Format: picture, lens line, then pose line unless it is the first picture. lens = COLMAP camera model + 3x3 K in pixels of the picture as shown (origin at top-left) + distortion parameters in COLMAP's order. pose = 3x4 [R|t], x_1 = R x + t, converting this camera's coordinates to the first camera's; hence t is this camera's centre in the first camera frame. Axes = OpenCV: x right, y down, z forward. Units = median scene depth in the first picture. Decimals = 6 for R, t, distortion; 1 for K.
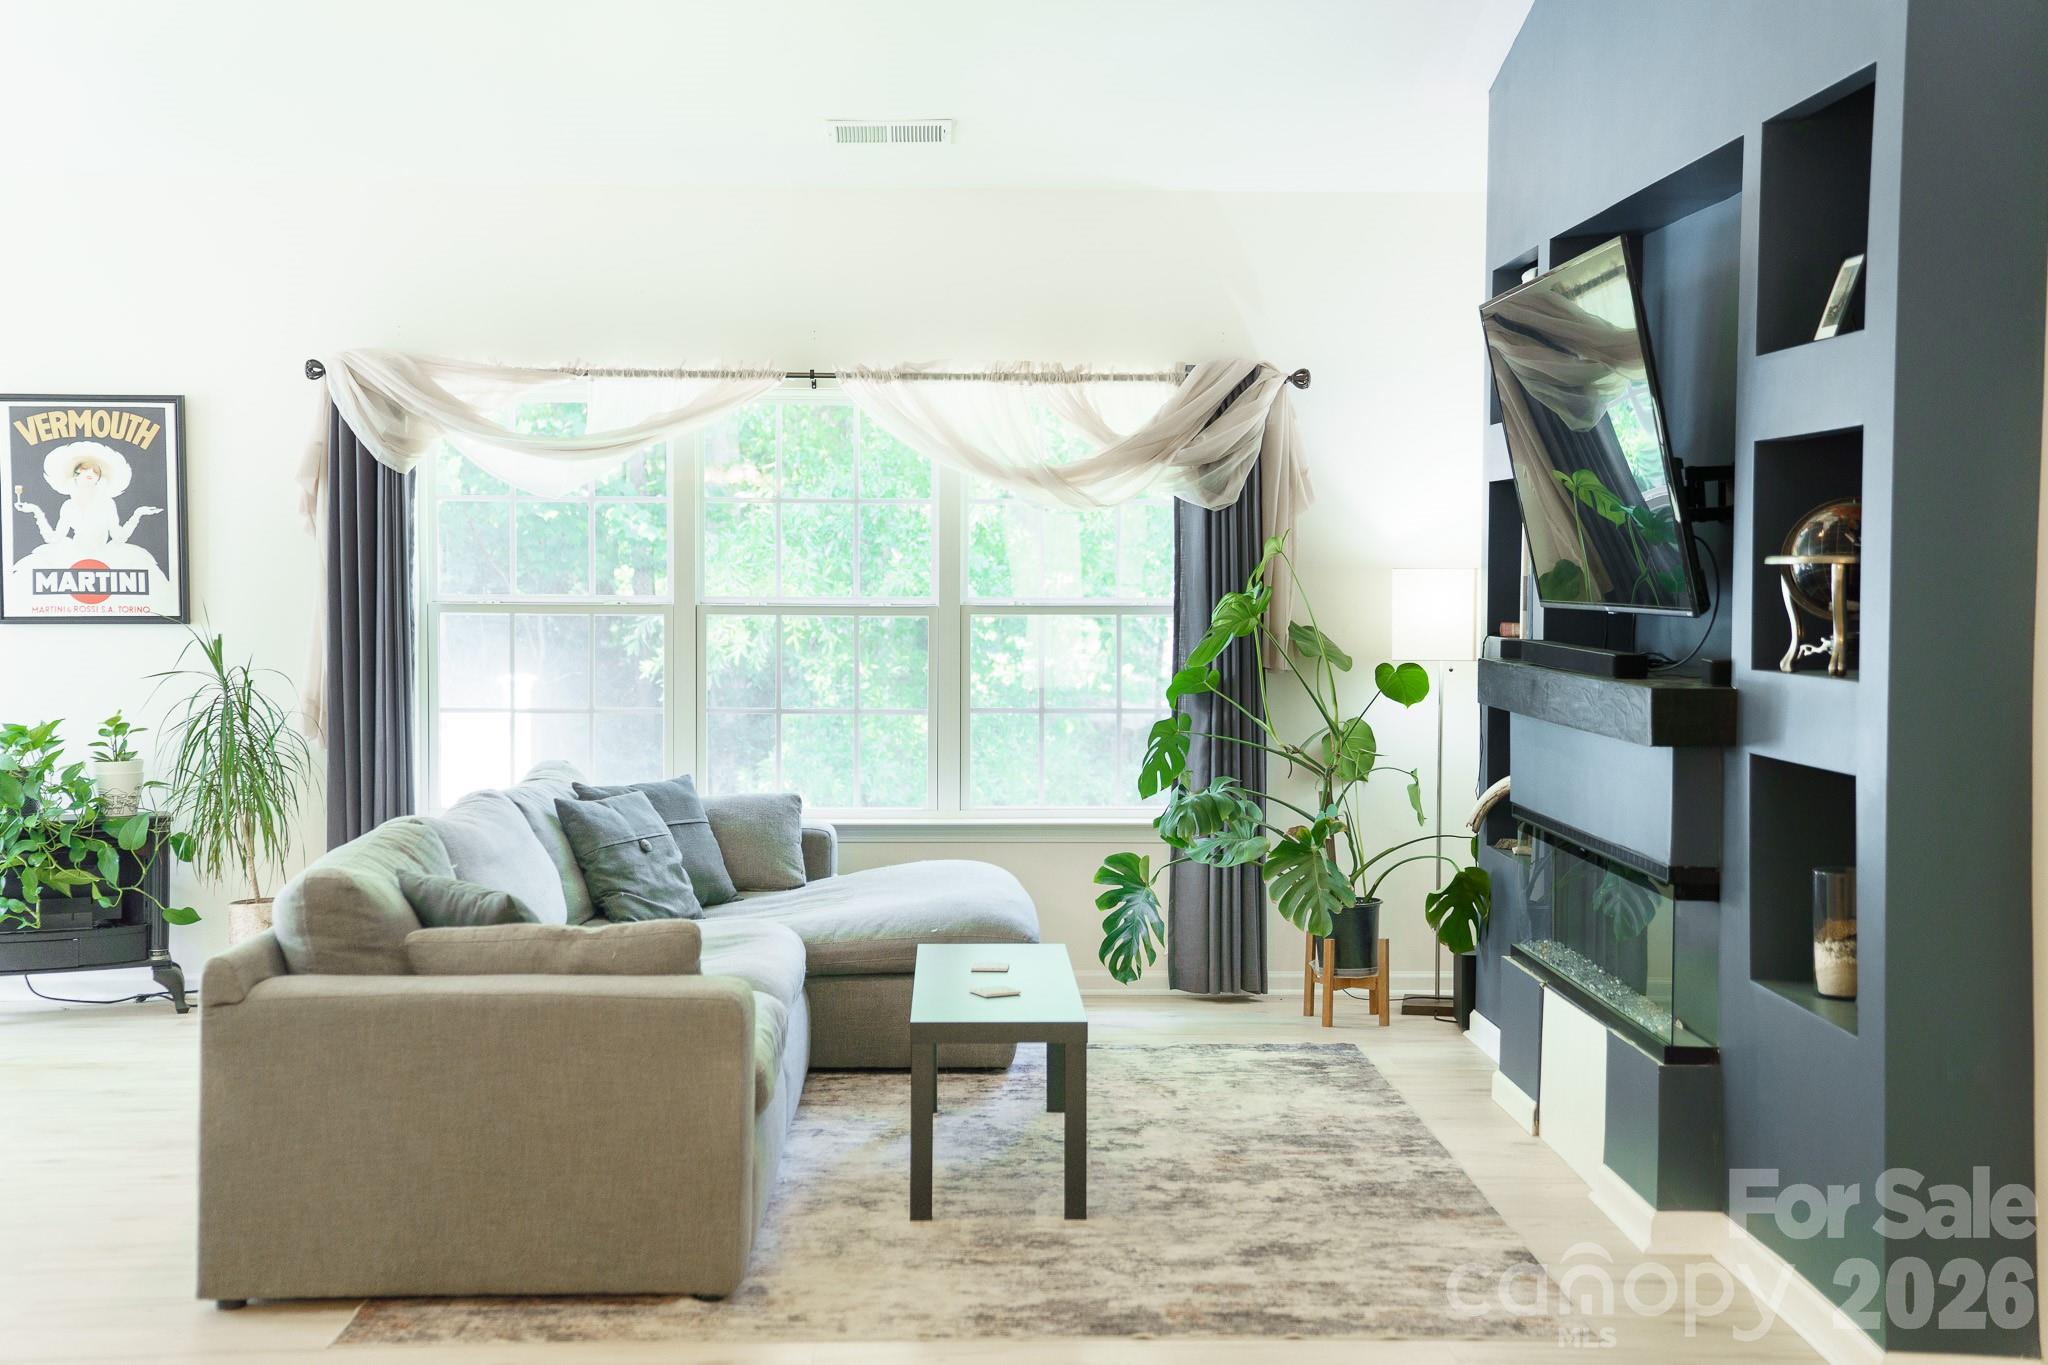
lens RADIAL K [[2592.5, 0, 1018.6], [0, 2592.5, 674.6], [0, 0, 1]] dist [0.067689, 0.369687]
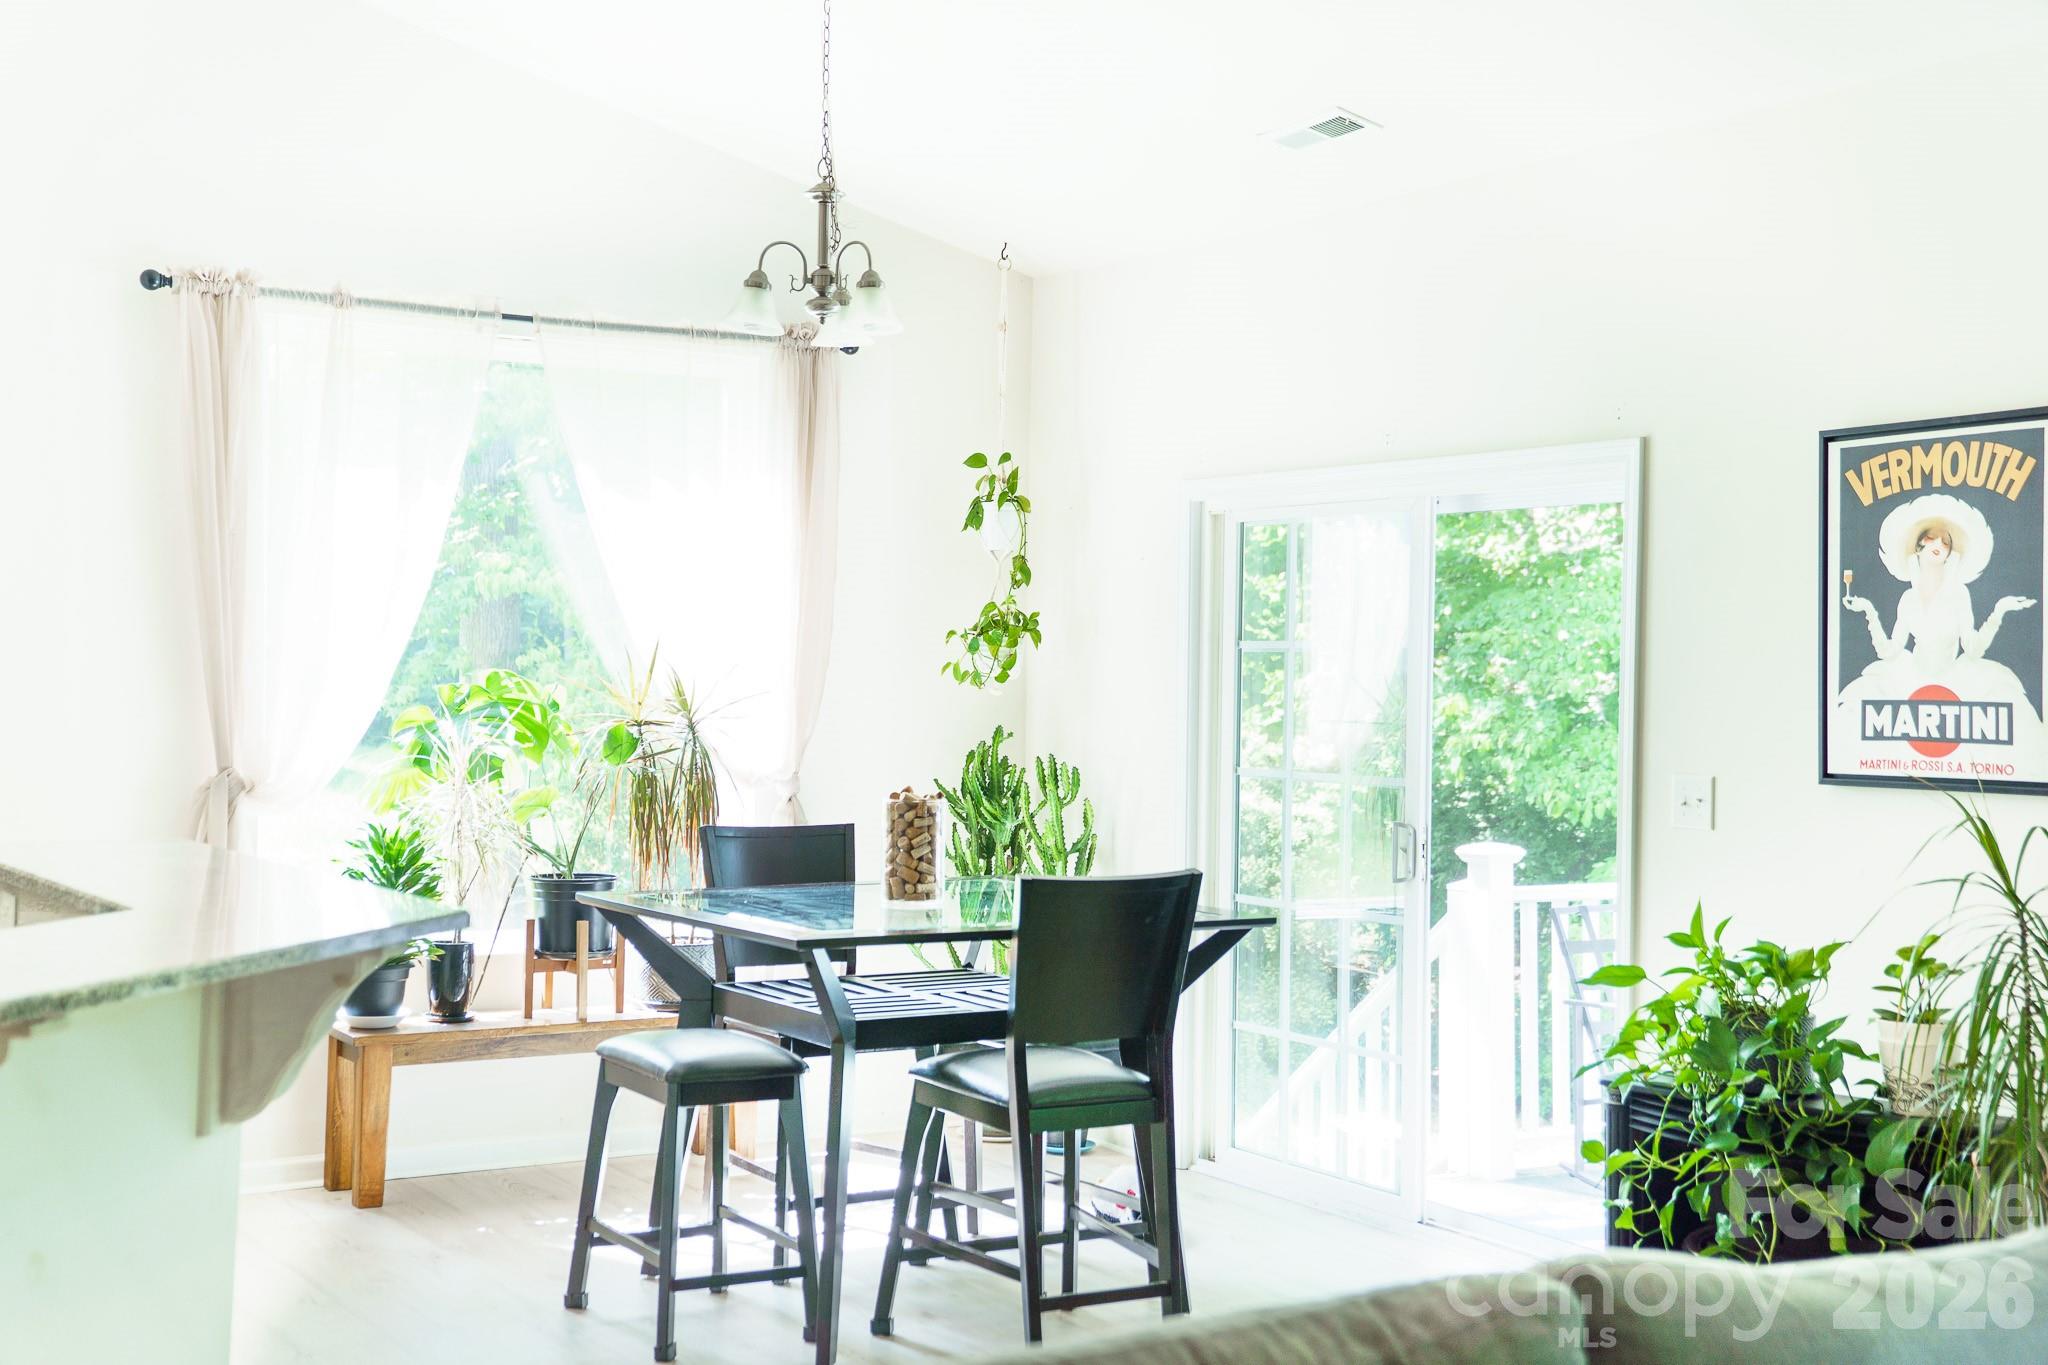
lens RADIAL K [[2592.5, 0, 1018.6], [0, 2592.5, 674.6], [0, 0, 1]] dist [0.067689, 0.369687]
pose [[0.488650, 0.003152, -0.872474, 0.084168], [-0.047548, 0.998604, -0.023023, -0.023554], [0.871183, 0.052734, 0.488118, 0.550908]]
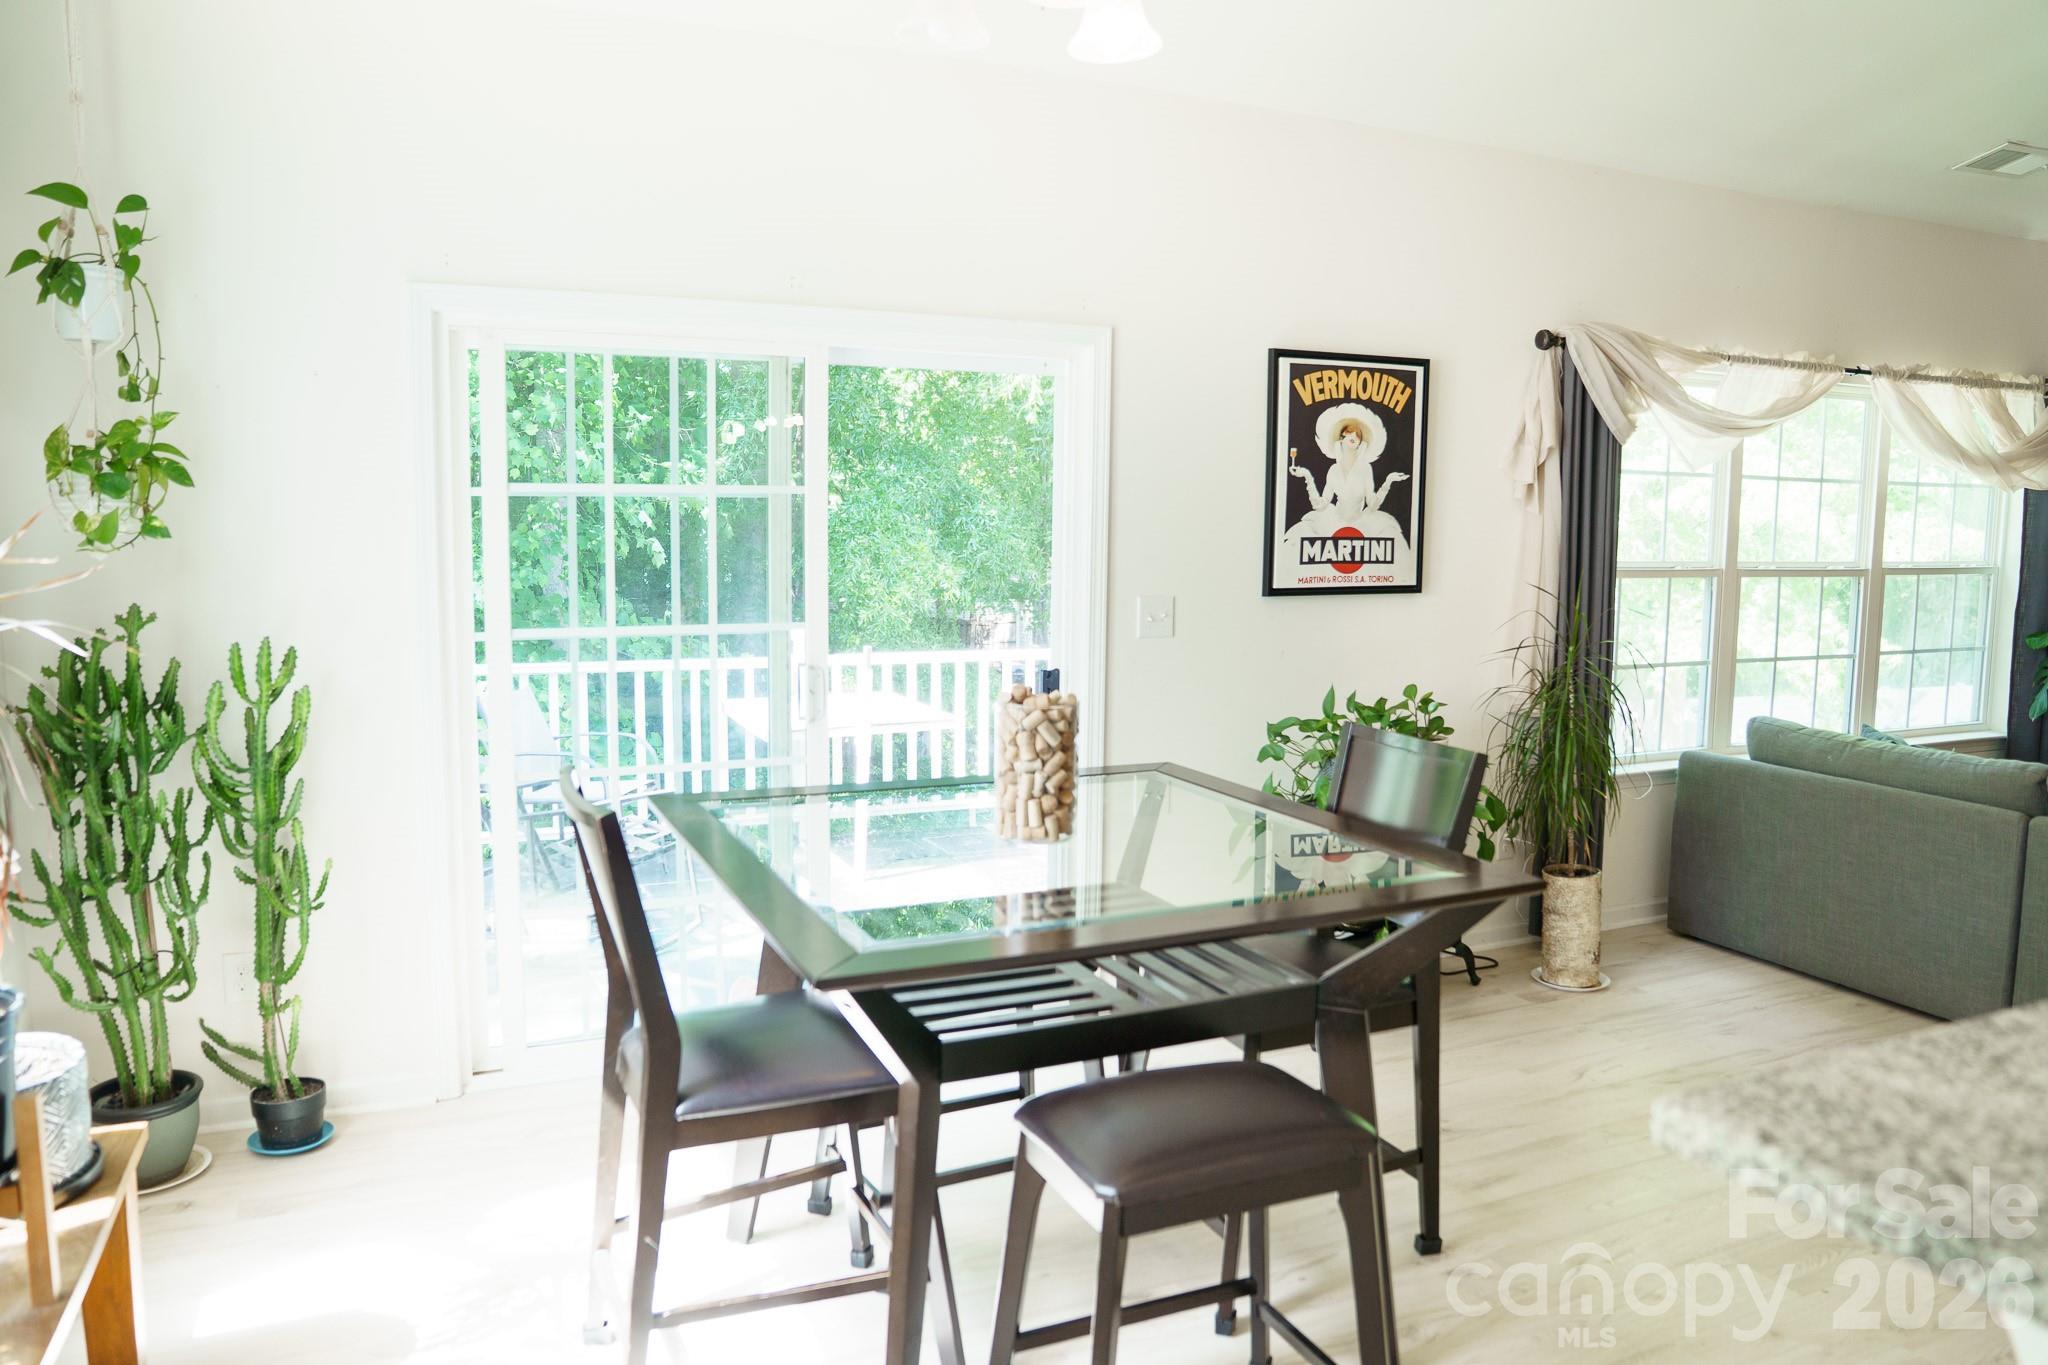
lens RADIAL K [[1433.8, 0, 1024.0], [0, 1433.8, 682.5], [0, 0, 1]] dist [-0.139817, 0.104090]
pose [[0.922113, -0.041955, 0.384639, -0.710822], [0.013610, 0.997006, 0.076121, -0.030544], [-0.386681, -0.064957, 0.919923, 0.608724]]
